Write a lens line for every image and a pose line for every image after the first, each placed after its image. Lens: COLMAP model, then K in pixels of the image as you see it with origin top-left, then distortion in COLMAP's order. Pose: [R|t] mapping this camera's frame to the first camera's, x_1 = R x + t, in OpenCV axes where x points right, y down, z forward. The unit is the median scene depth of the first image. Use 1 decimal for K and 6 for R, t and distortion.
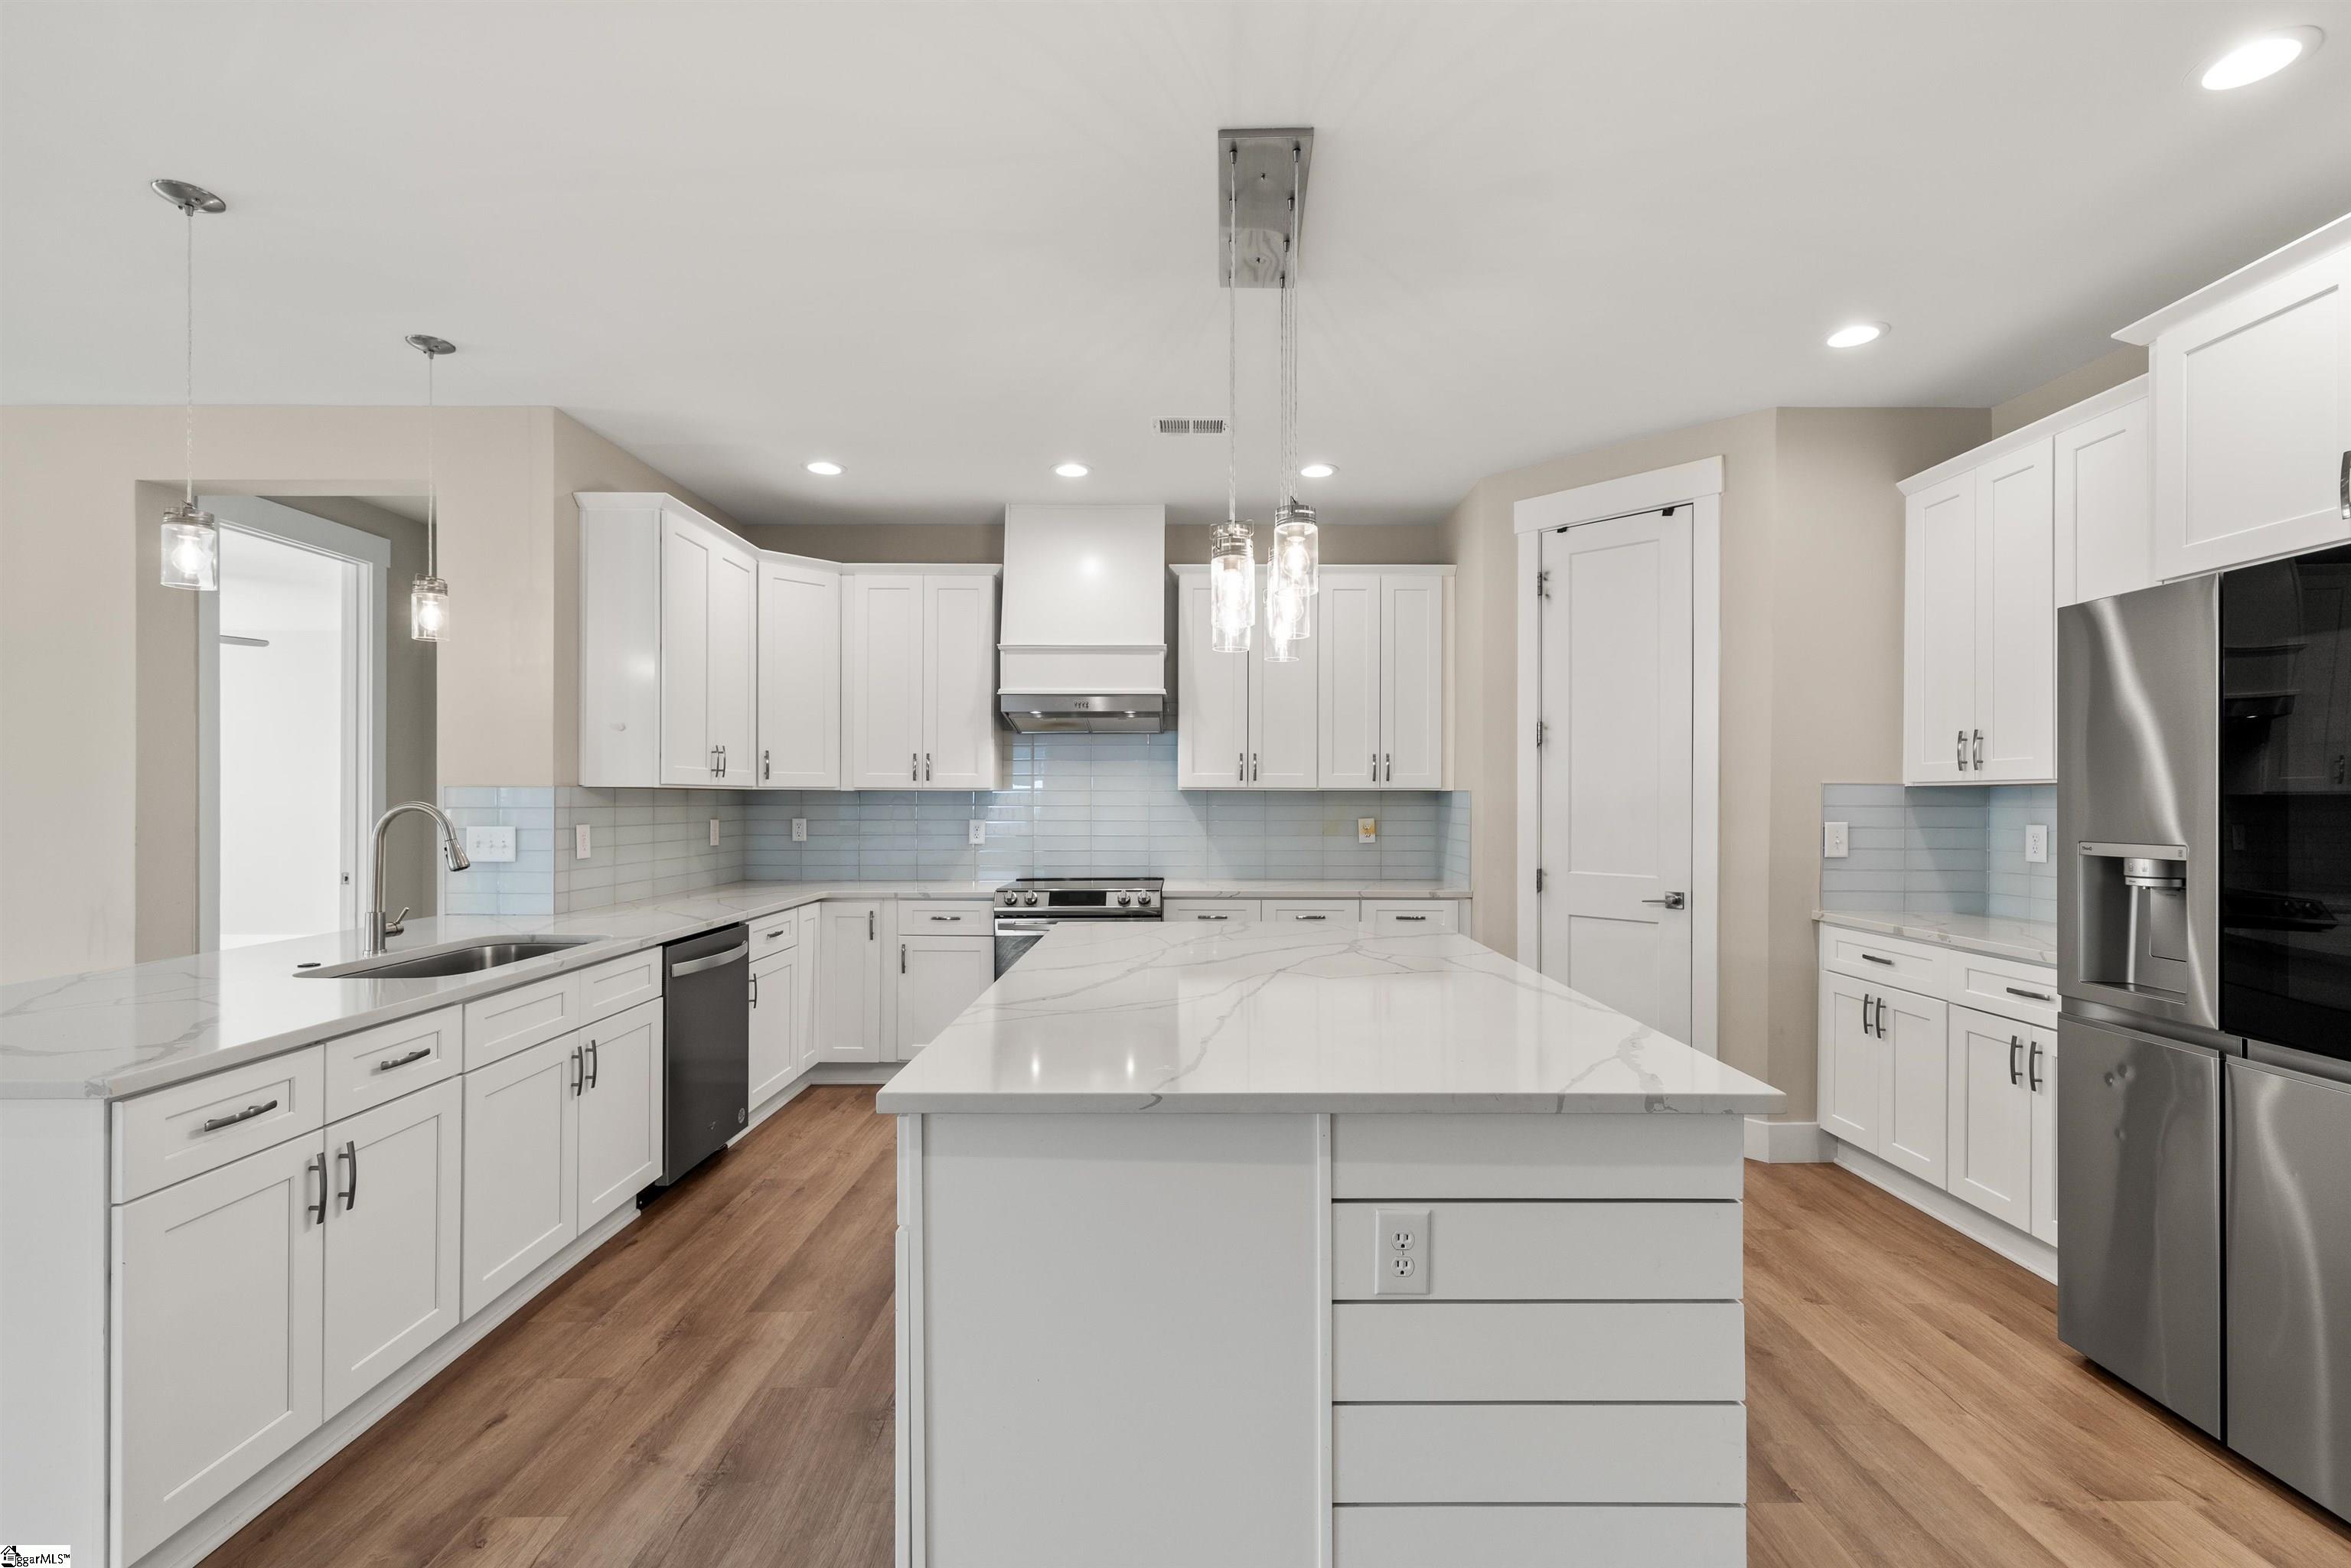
lens RADIAL K [[1024.8, 0, 1182.6], [0, 1024.8, 796.4], [0, 0, 1]] dist [0.003616, 0.000807]
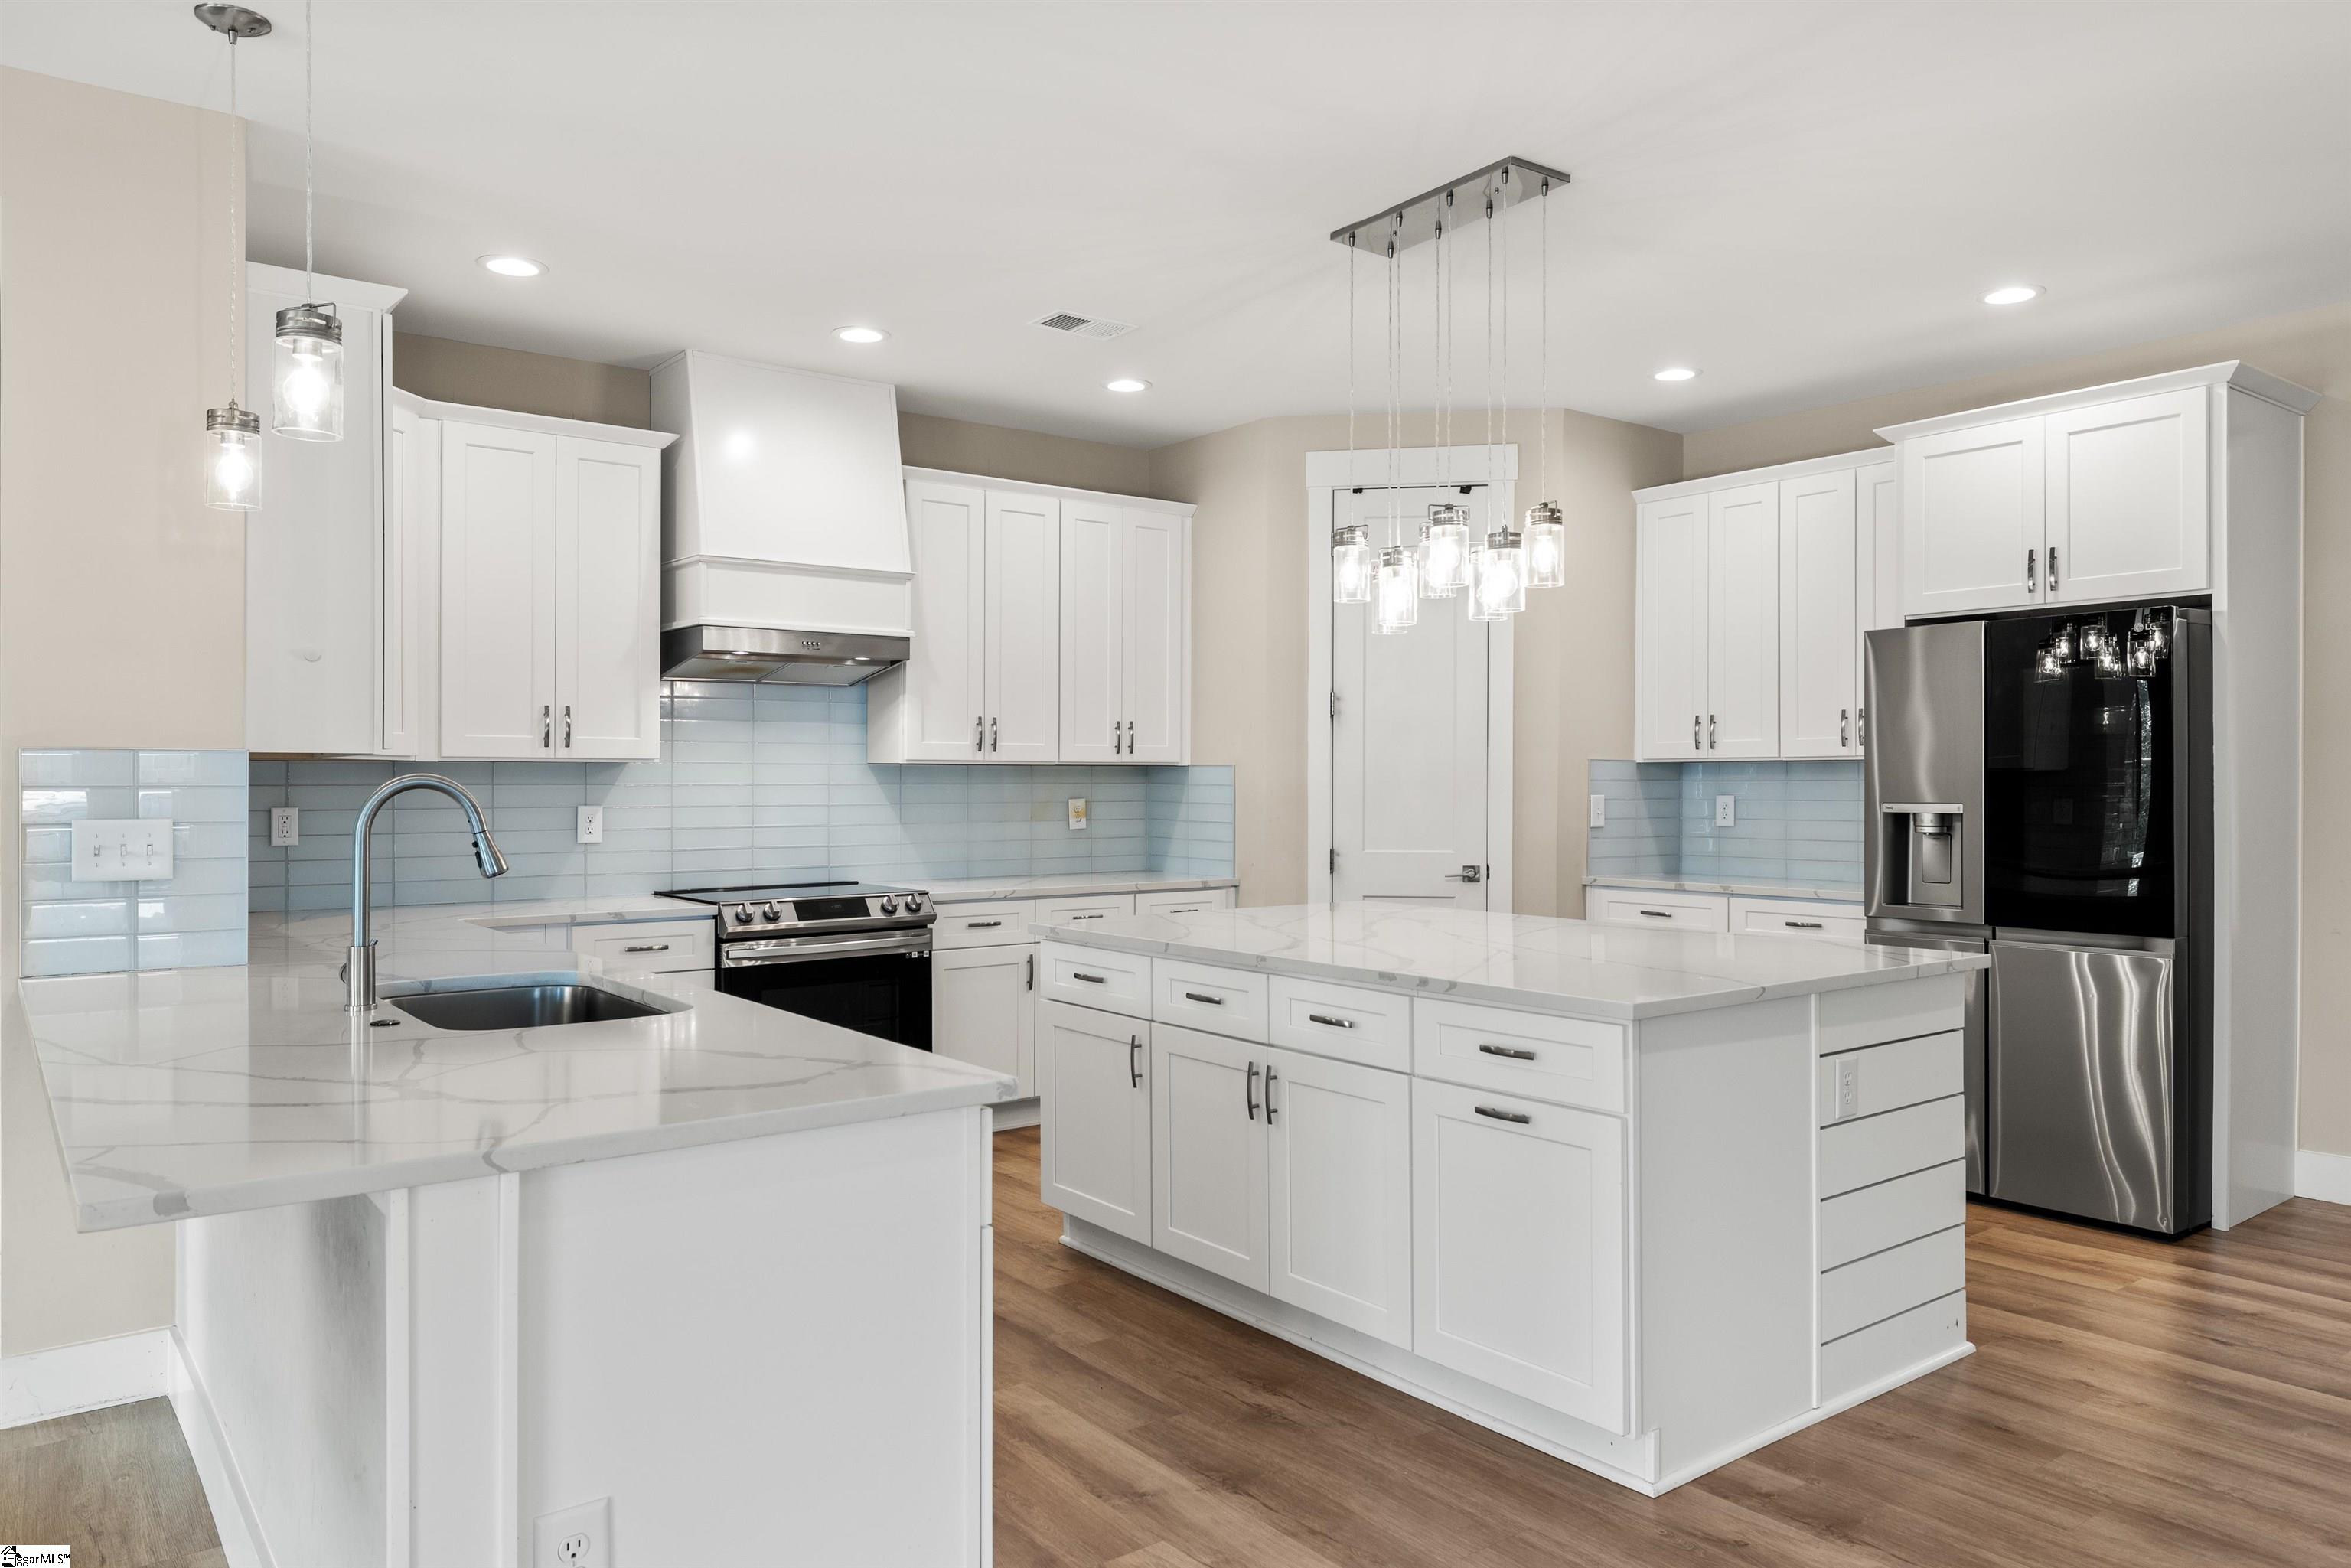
lens RADIAL K [[1581.2, 0, 1175.5], [0, 1581.2, 784.0], [0, 0, 1]] dist [0.022545, -0.001658]
pose [[0.796340, -0.003289, 0.604840, -0.646529], [0.000691, 0.999990, 0.004528, 0.004826], [-0.604848, -0.003188, 0.796334, -0.065229]]
